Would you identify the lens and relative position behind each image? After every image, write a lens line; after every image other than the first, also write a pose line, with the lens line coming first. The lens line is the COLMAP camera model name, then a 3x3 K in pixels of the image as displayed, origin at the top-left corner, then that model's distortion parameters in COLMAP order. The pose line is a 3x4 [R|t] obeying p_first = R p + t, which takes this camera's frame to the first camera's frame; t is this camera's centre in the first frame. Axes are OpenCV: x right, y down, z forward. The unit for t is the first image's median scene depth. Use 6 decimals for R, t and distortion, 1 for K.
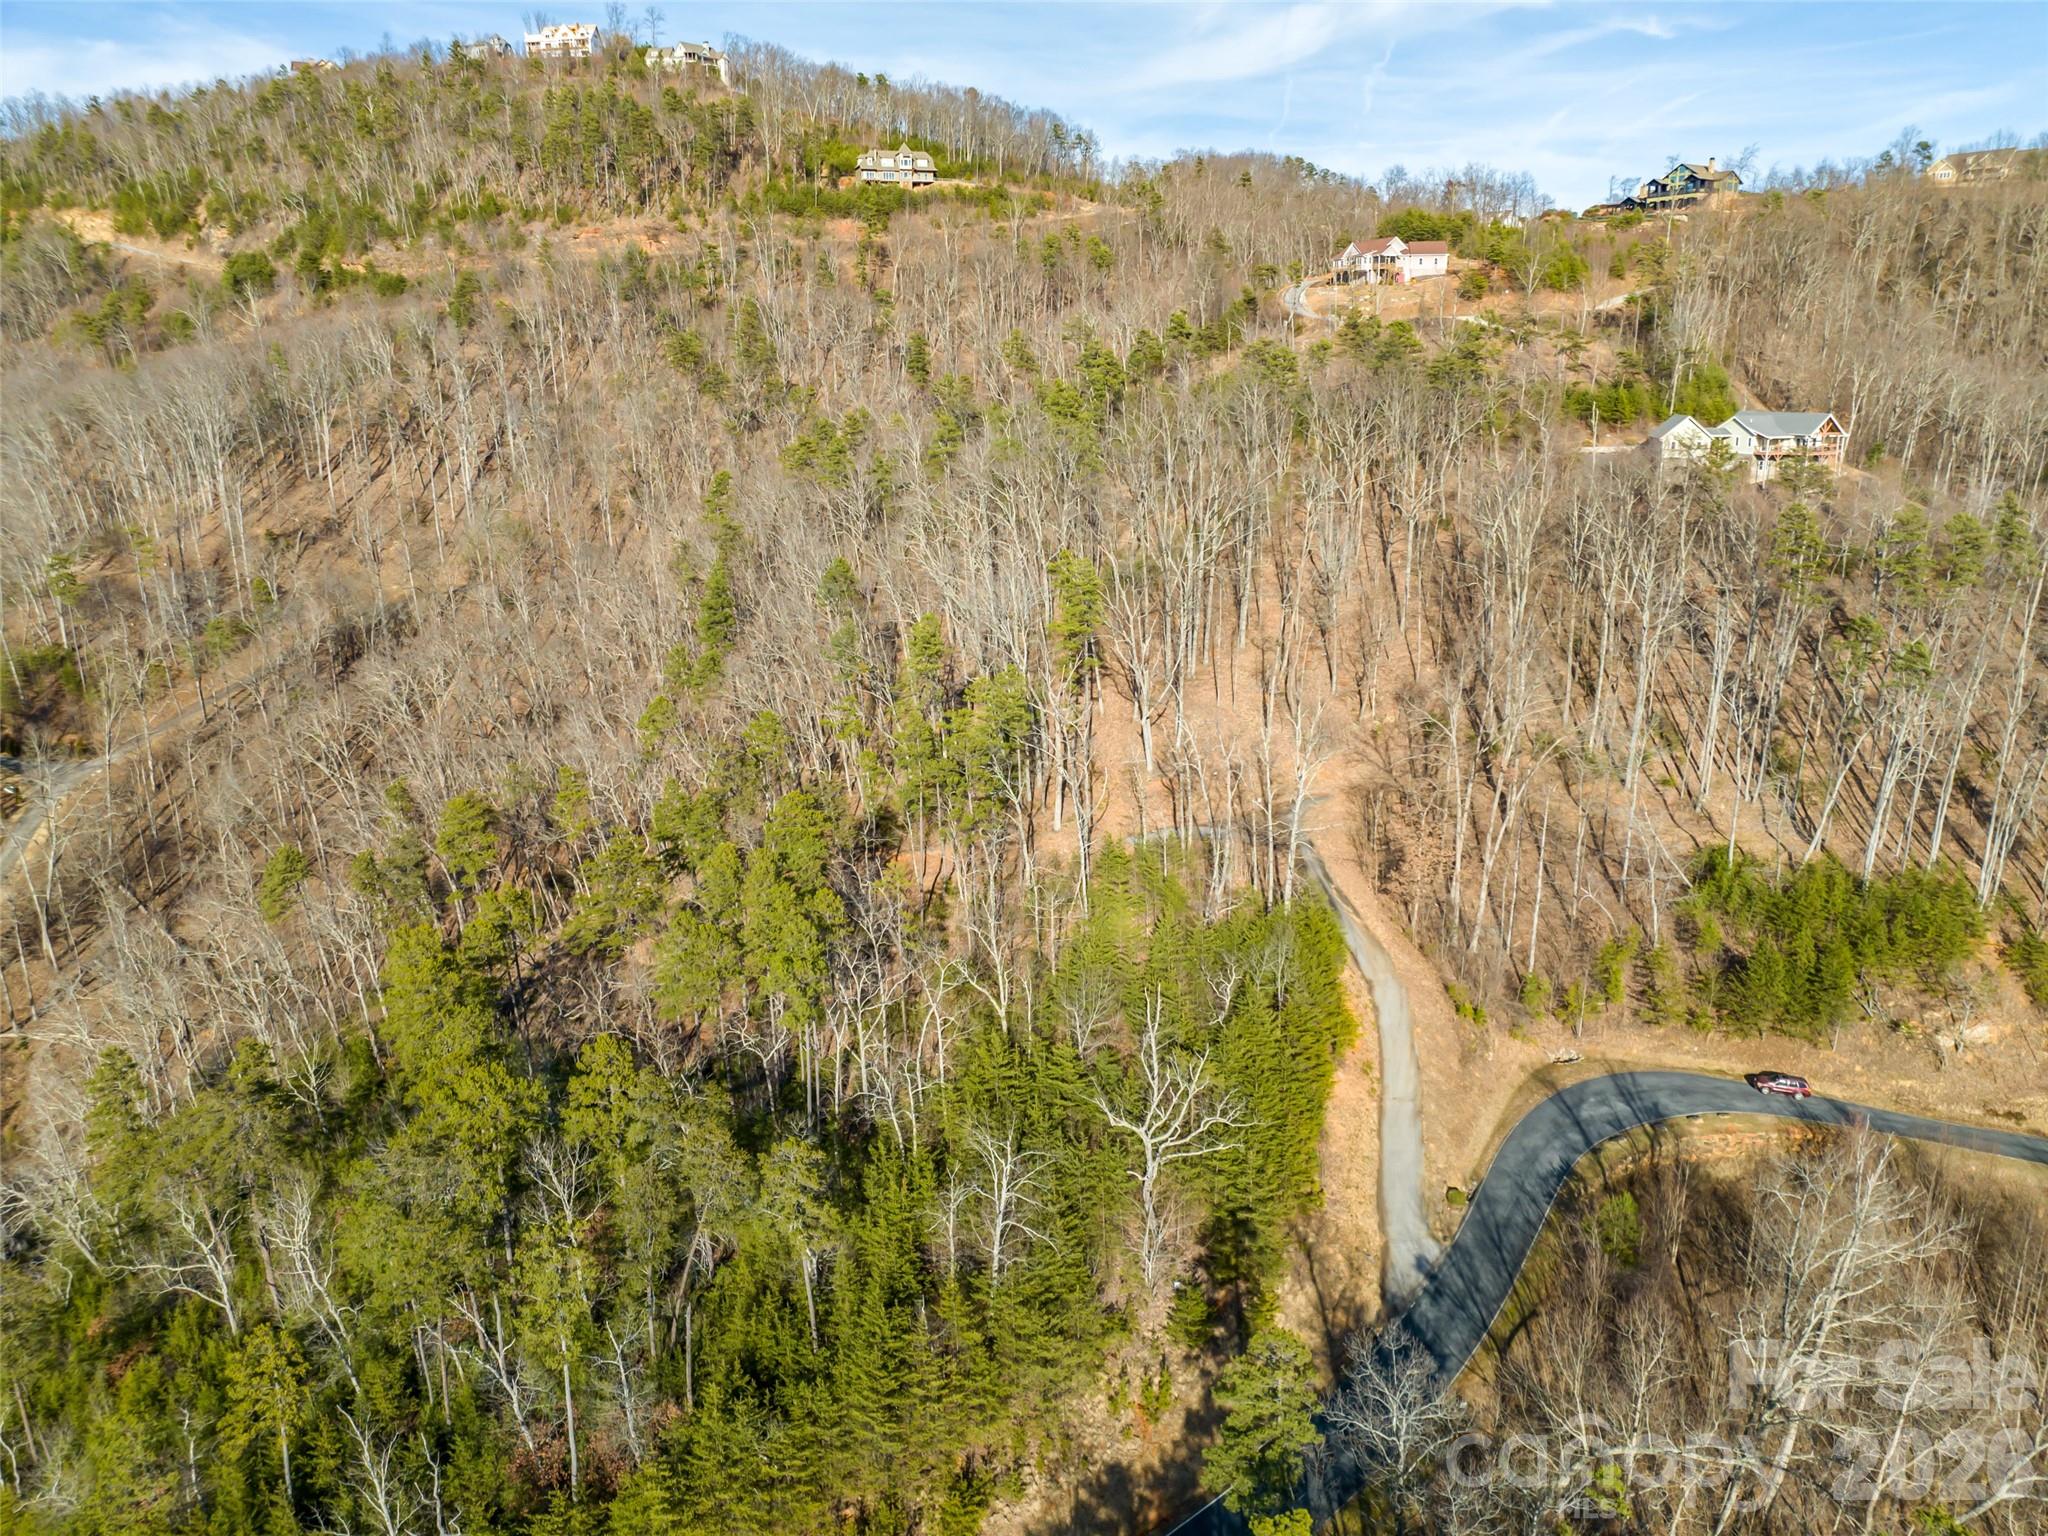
lens RADIAL K [[1458.4, 0, 1022.4], [0, 1458.4, 766.7], [0, 0, 1]] dist [-0.048412, 0.025579]
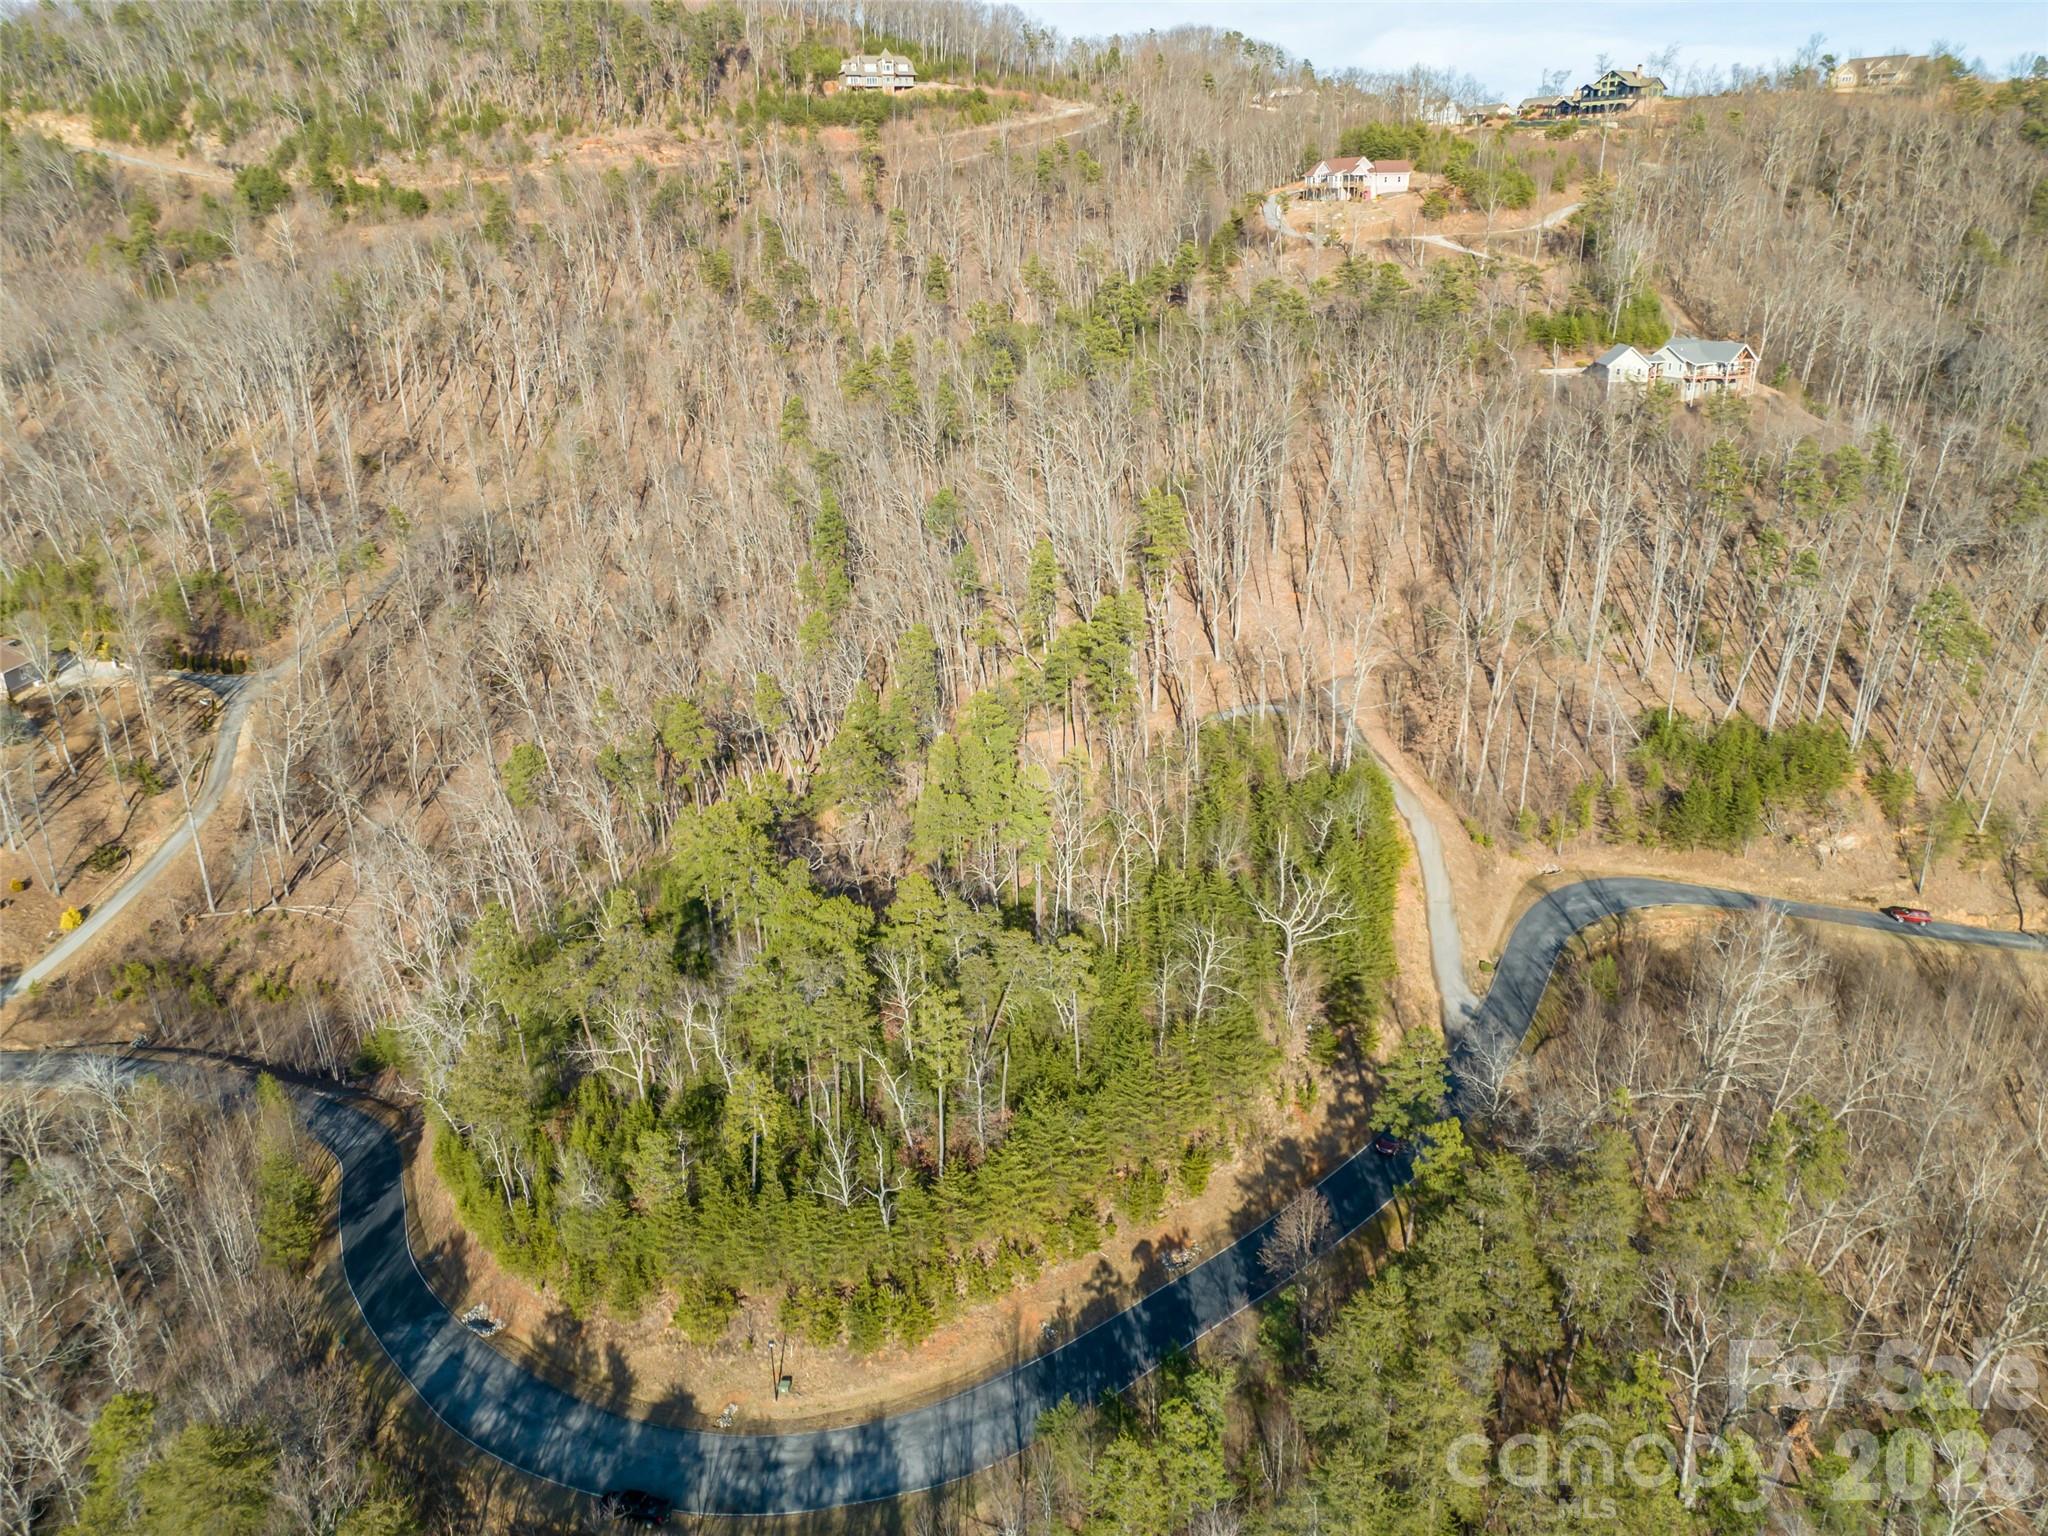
lens RADIAL K [[1458.4, 0, 1021.4], [0, 1458.4, 765.9], [0, 0, 1]] dist [-0.048412, 0.025579]
pose [[0.997962, -0.033893, 0.054072, -0.137127], [0.028531, 0.994873, 0.097023, -0.029972], [-0.057083, -0.095282, 0.993812, -0.223996]]
